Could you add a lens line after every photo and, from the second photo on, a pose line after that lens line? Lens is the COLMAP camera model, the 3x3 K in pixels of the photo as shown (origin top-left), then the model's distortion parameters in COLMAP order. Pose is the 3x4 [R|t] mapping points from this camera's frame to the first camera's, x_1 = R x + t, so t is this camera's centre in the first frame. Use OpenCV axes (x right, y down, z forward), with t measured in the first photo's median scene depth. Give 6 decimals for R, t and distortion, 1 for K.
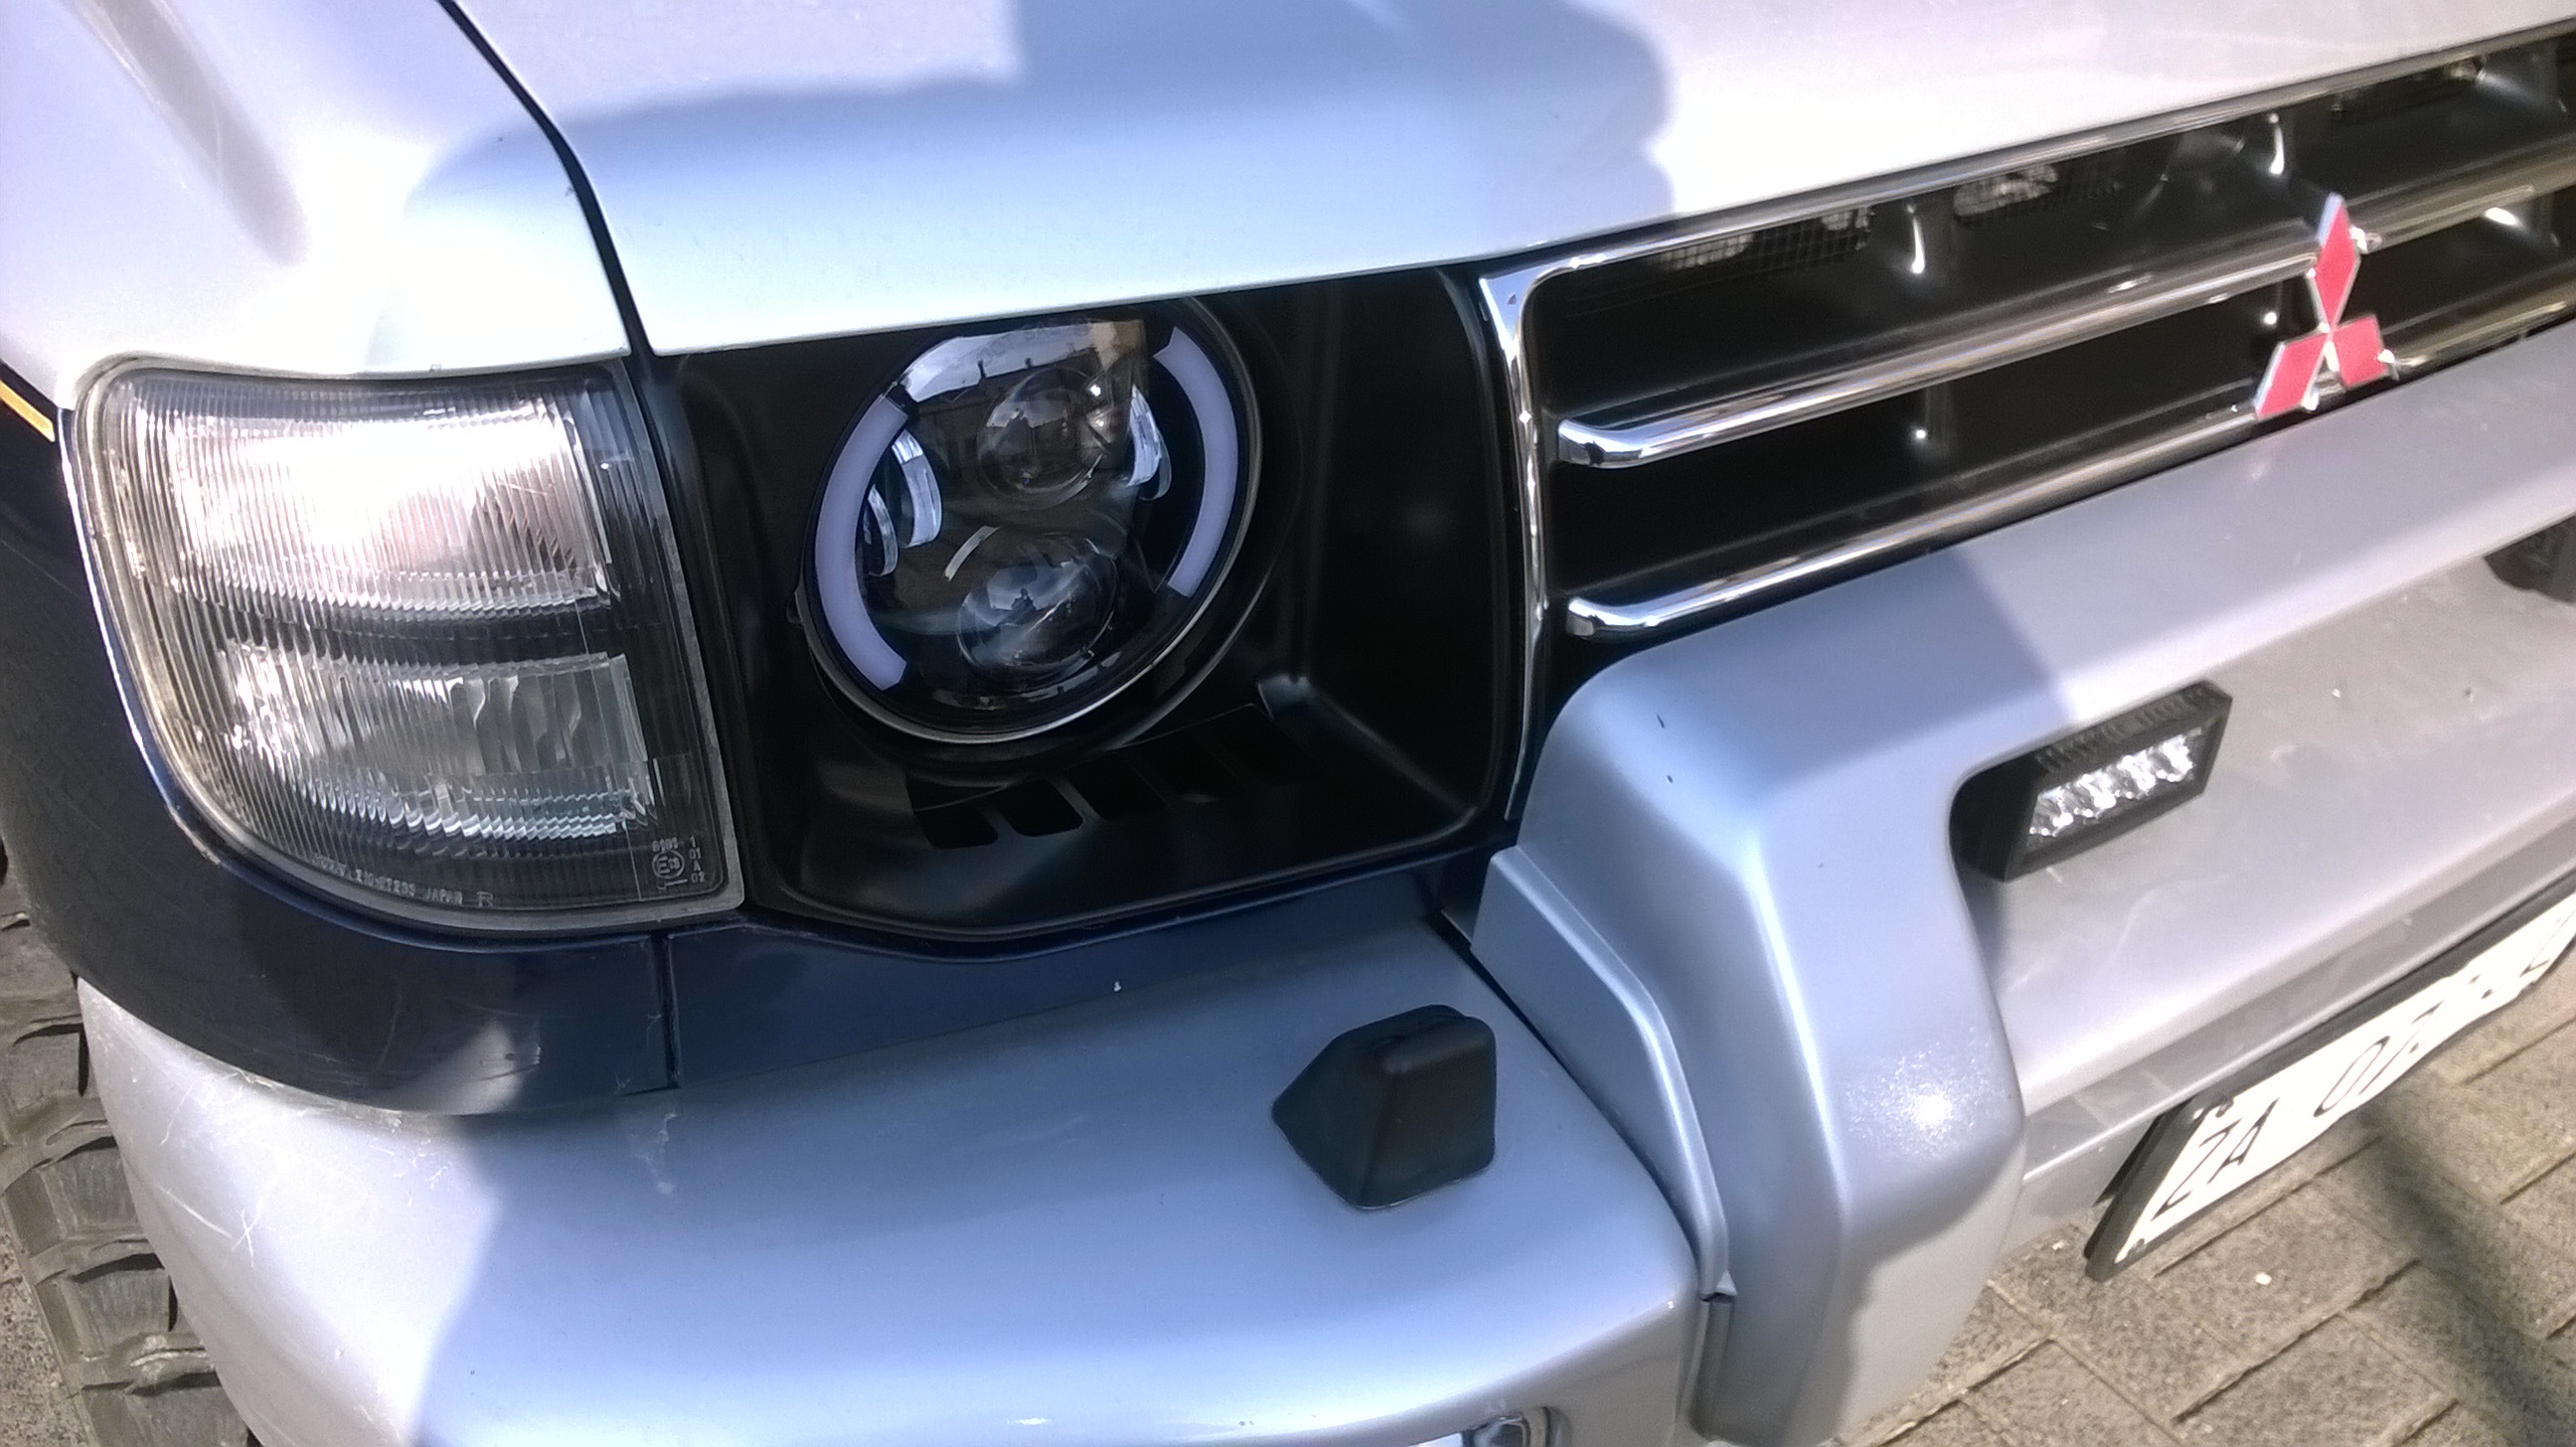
lens RADIAL K [[2273.0, 0, 1286.0], [0, 2273.0, 720.1], [0, 0, 1]] dist [-0.019649, -0.037198]
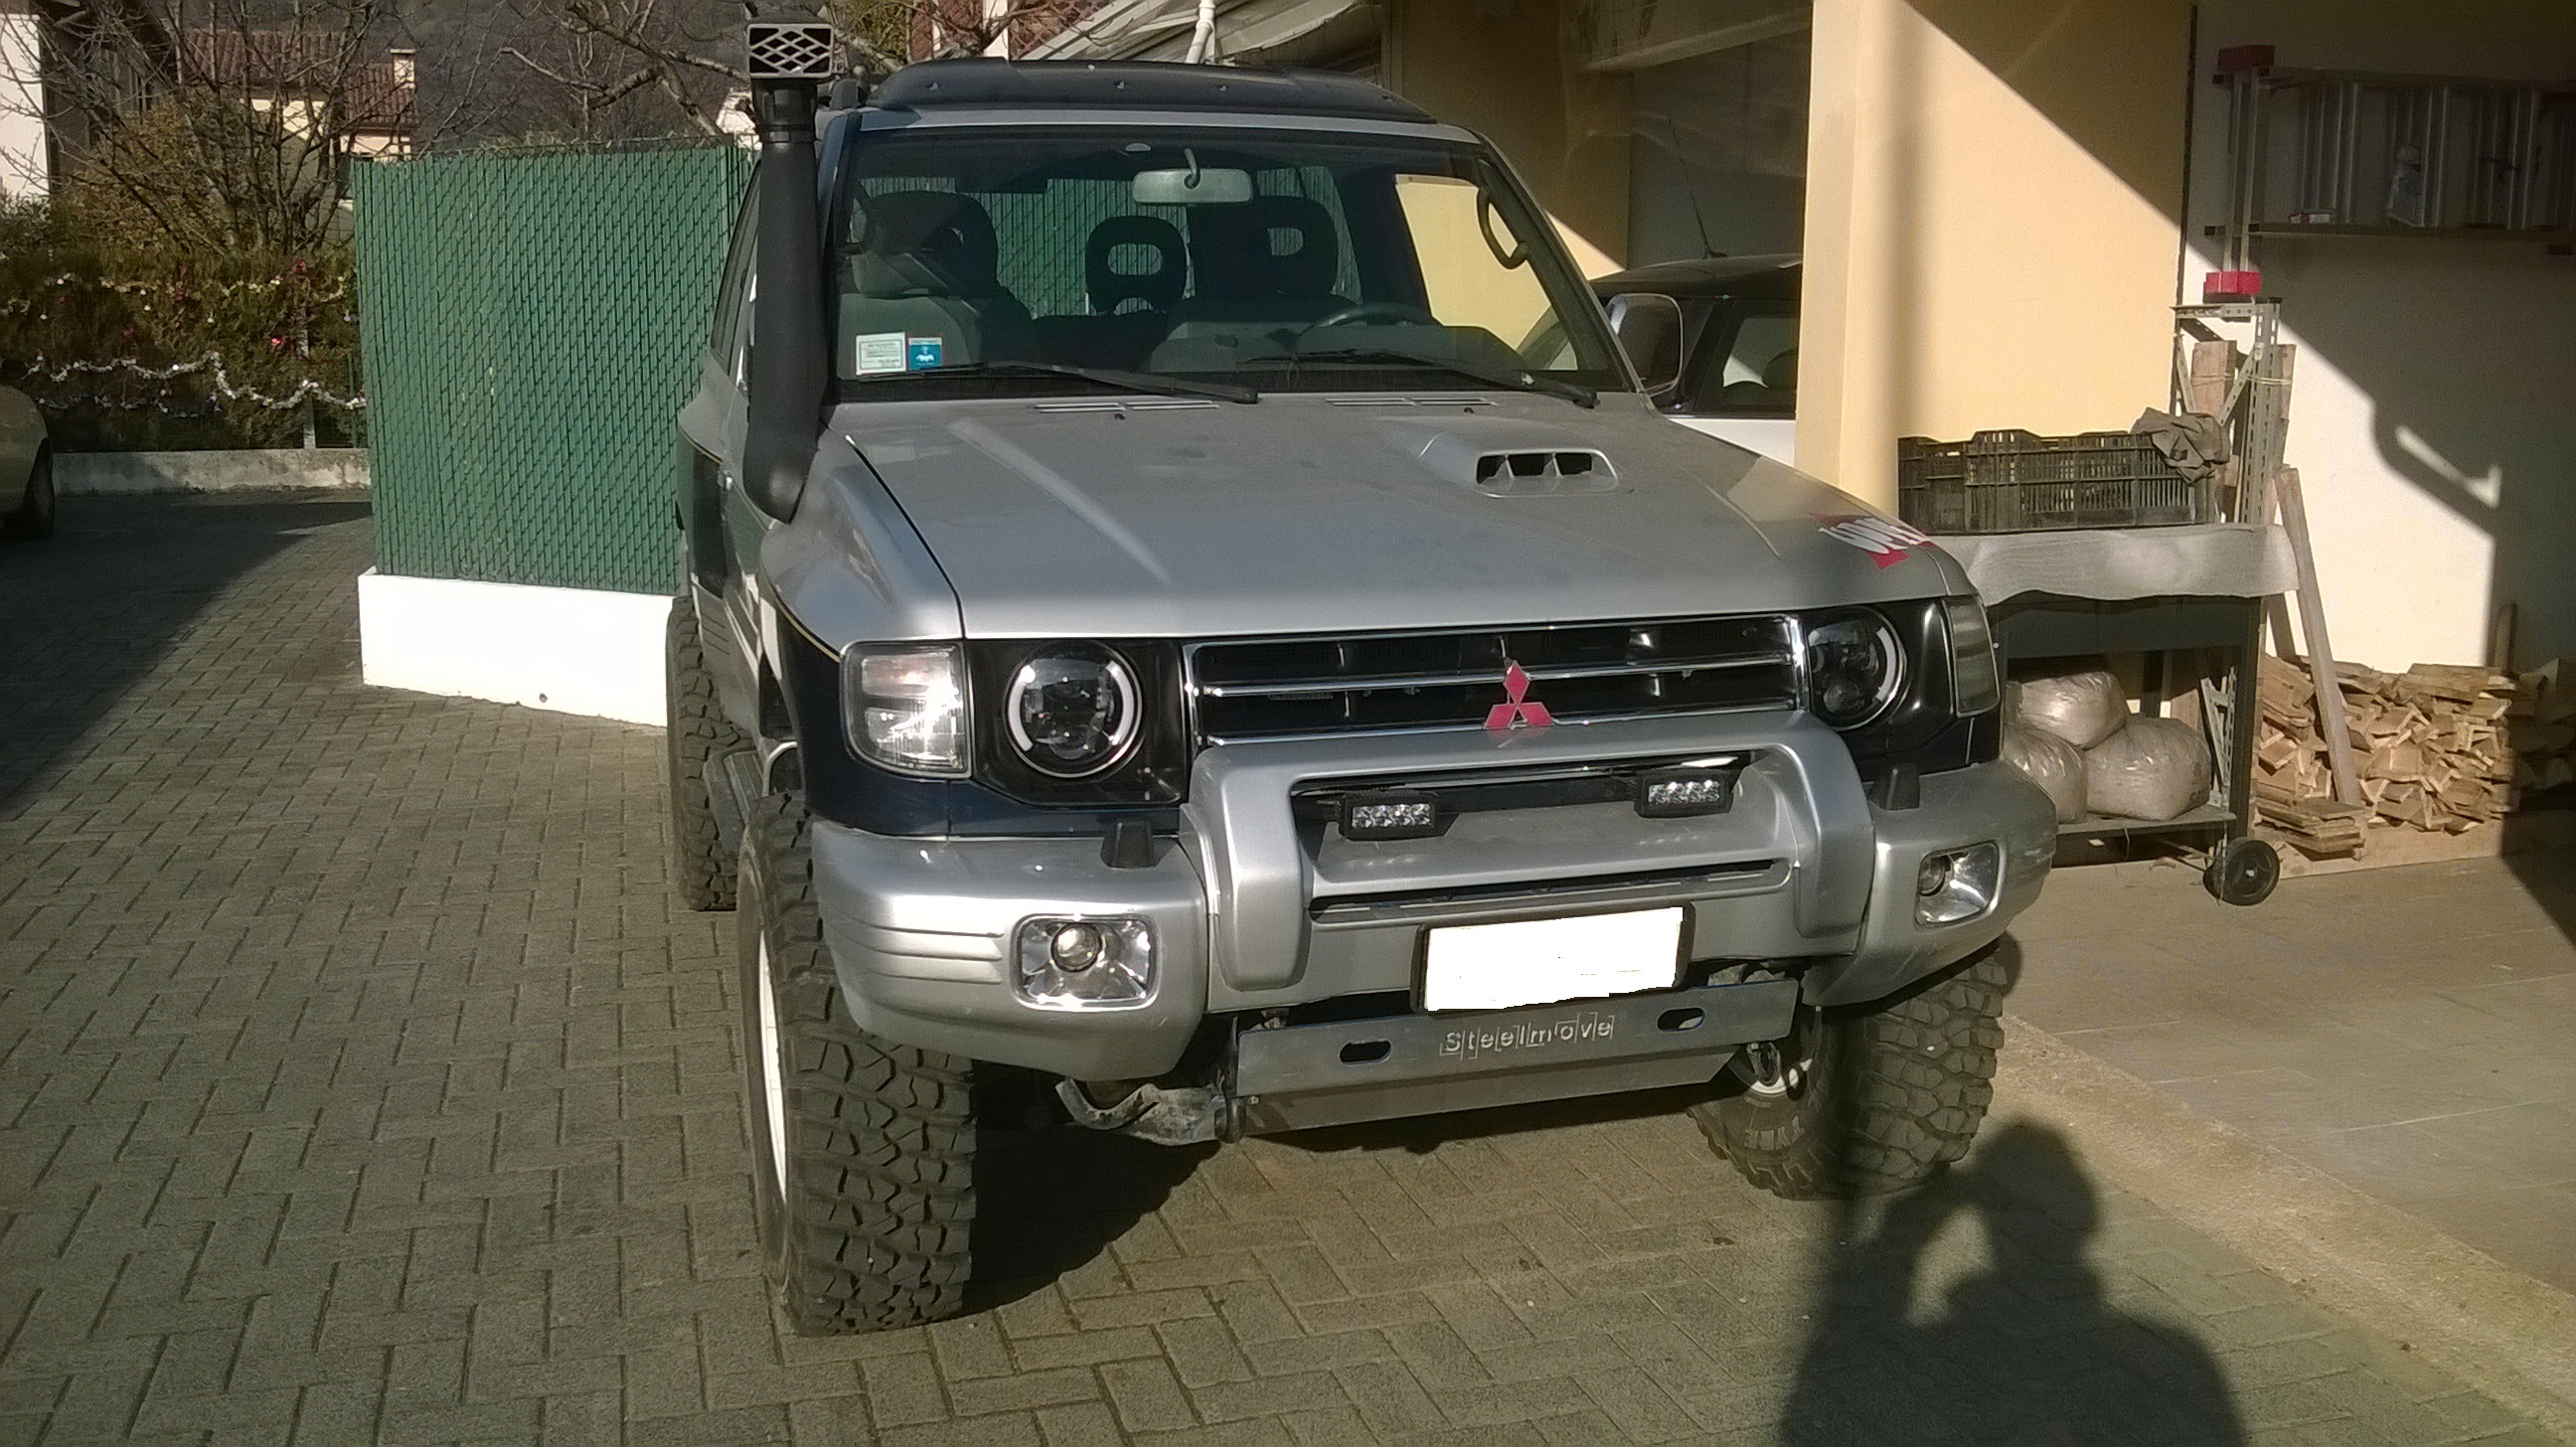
lens RADIAL K [[2273.0, 0, 1276.6], [0, 2273.0, 730.3], [0, 0, 1]] dist [-0.019649, -0.037198]
pose [[0.954716, 0.013405, -0.297215, 1.322729], [-0.127432, 0.921135, -0.367793, 1.271578], [0.268845, 0.389013, 0.881131, -2.185395]]
